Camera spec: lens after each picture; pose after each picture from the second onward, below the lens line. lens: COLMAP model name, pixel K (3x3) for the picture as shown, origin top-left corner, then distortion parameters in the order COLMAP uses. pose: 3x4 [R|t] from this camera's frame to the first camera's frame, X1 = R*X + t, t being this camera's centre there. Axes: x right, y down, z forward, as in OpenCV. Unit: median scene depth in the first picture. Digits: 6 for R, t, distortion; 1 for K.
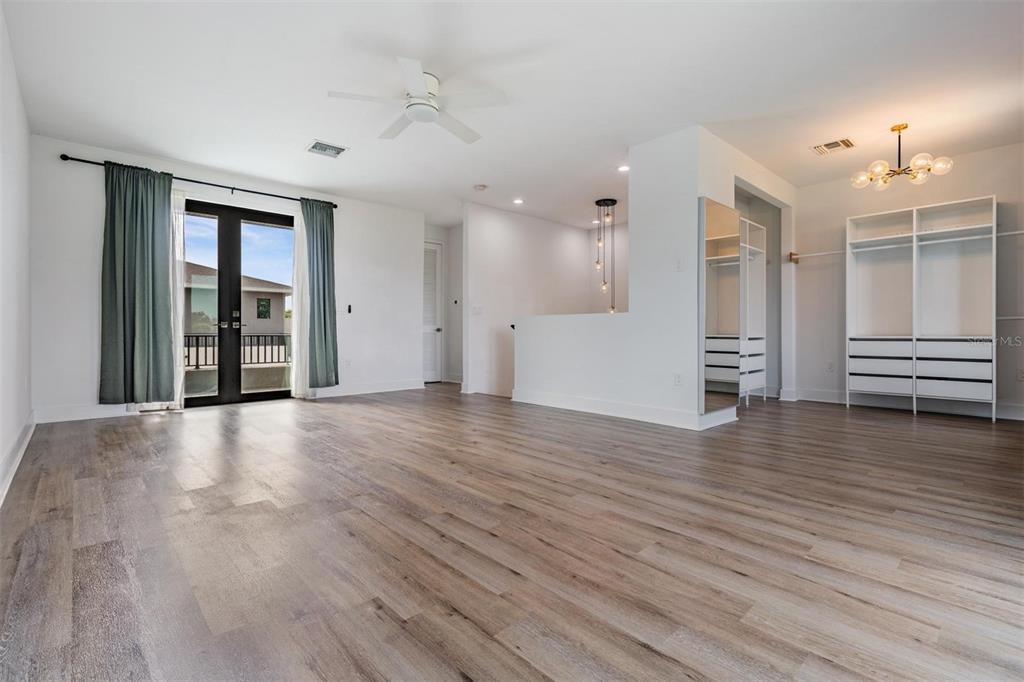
lens RADIAL K [[458.0, 0, 507.2], [0, 458.0, 328.9], [0, 0, 1]] dist [0.001586, -0.000171]
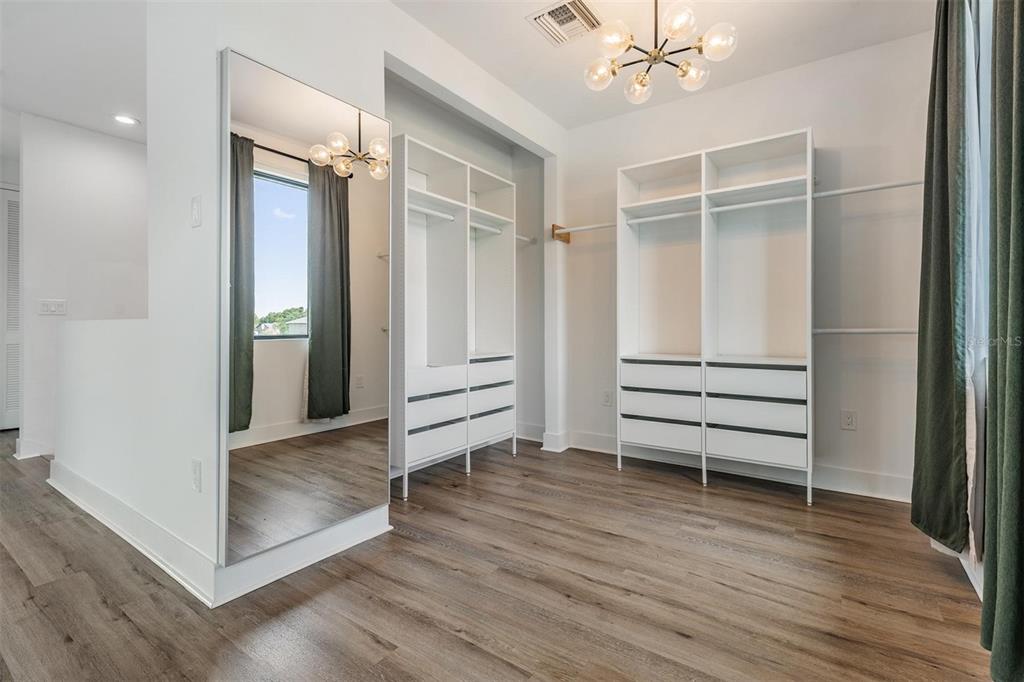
lens RADIAL K [[457.1, 0, 511.8], [0, 457.1, 322.2], [0, 0, 1]] dist [0.000960, 0.000050]
pose [[0.976535, 0.000988, 0.215354, 0.503497], [0.000201, 0.999985, -0.005500, -0.029219], [-0.215357, 0.005415, 0.976520, 0.454330]]
